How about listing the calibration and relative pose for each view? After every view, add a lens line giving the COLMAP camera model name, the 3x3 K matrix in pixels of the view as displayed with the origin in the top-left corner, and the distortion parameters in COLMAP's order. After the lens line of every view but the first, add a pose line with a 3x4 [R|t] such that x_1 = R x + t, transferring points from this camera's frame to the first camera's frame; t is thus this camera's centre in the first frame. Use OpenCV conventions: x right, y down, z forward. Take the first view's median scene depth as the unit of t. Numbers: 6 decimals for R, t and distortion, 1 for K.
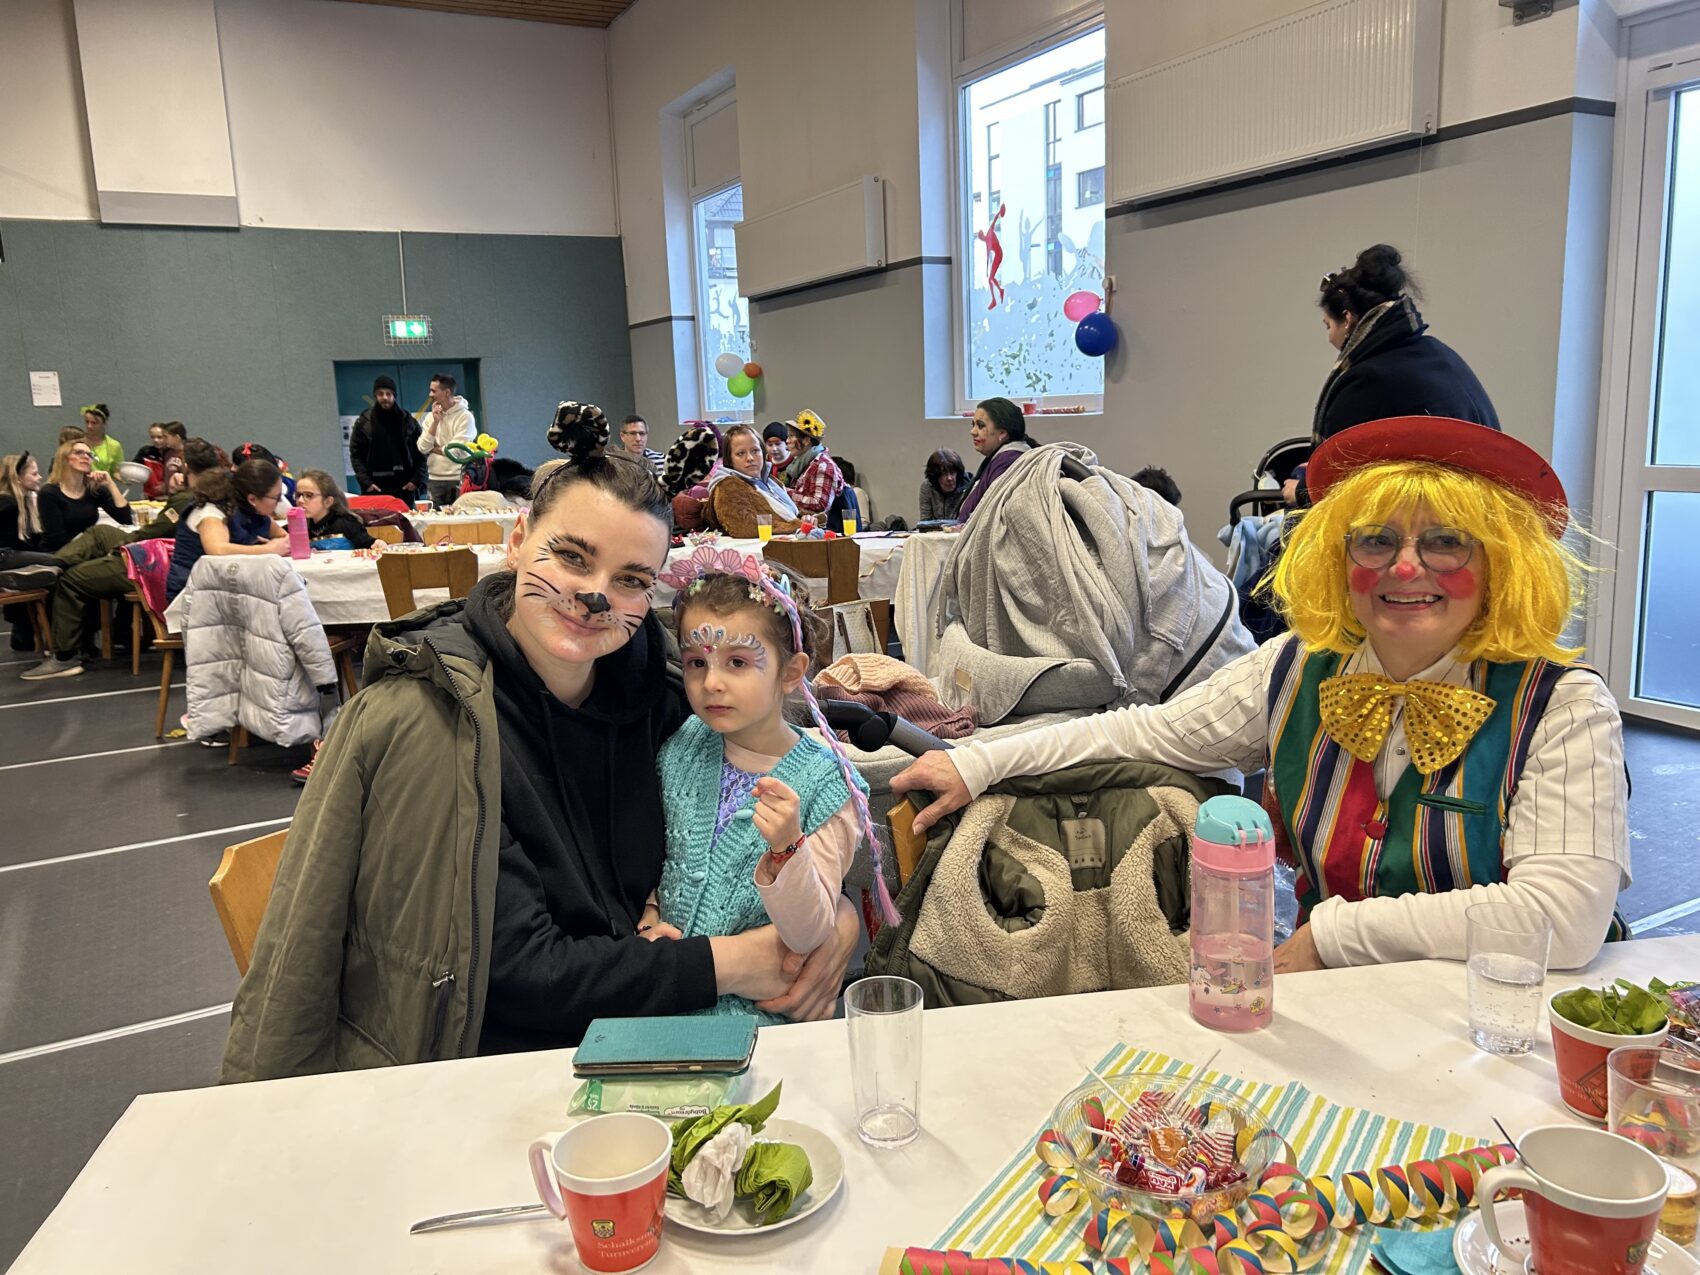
lens RADIAL K [[1277.2, 0, 850.0], [0, 1277.2, 637.5], [0, 0, 1]] dist [0.005256, 0.001915]
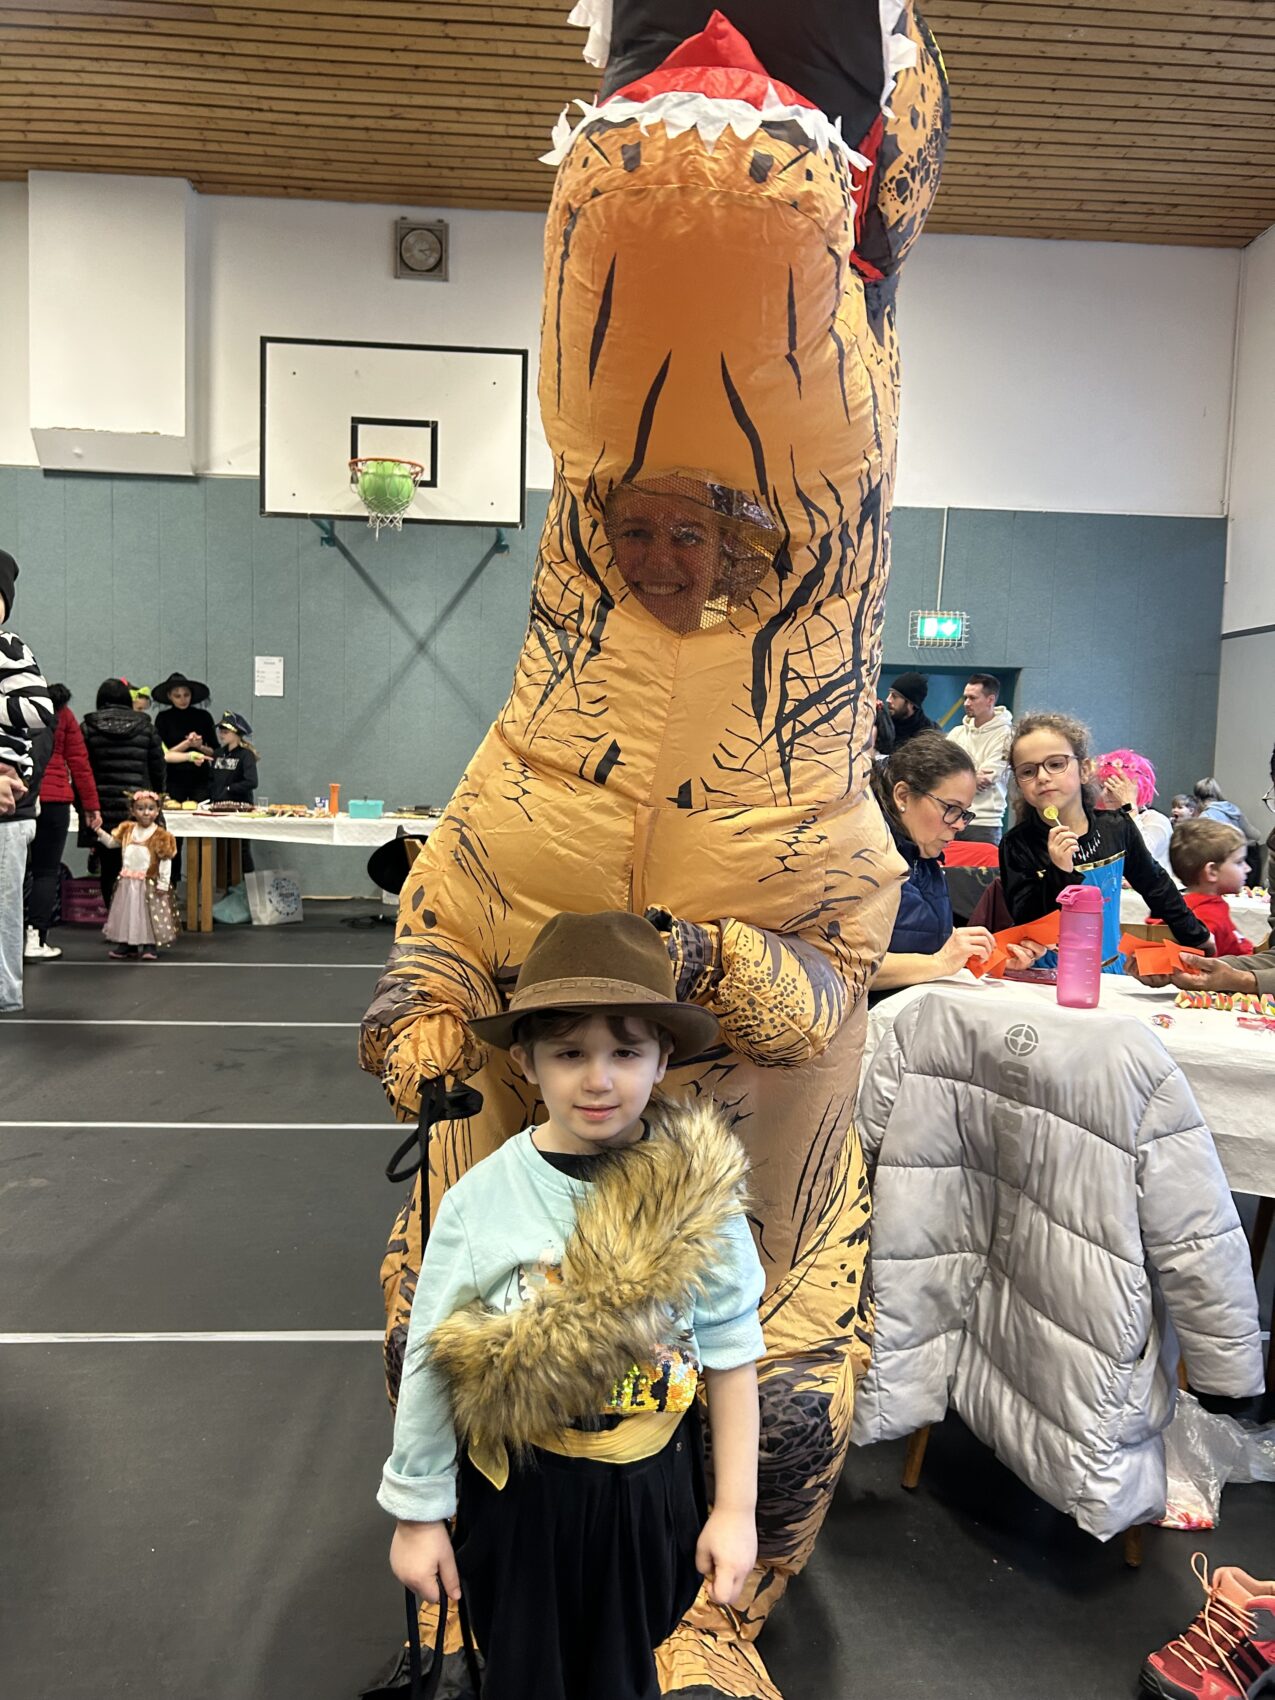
lens RADIAL K [[1277.2, 0, 637.5], [0, 1277.2, 850.0], [0, 0, 1]] dist [0.005256, 0.001915]
pose [[0.898687, 0.099972, -0.427046, -0.423598], [-0.141395, 0.987729, -0.066326, -0.067844], [0.415175, 0.119988, 0.901794, 0.587904]]
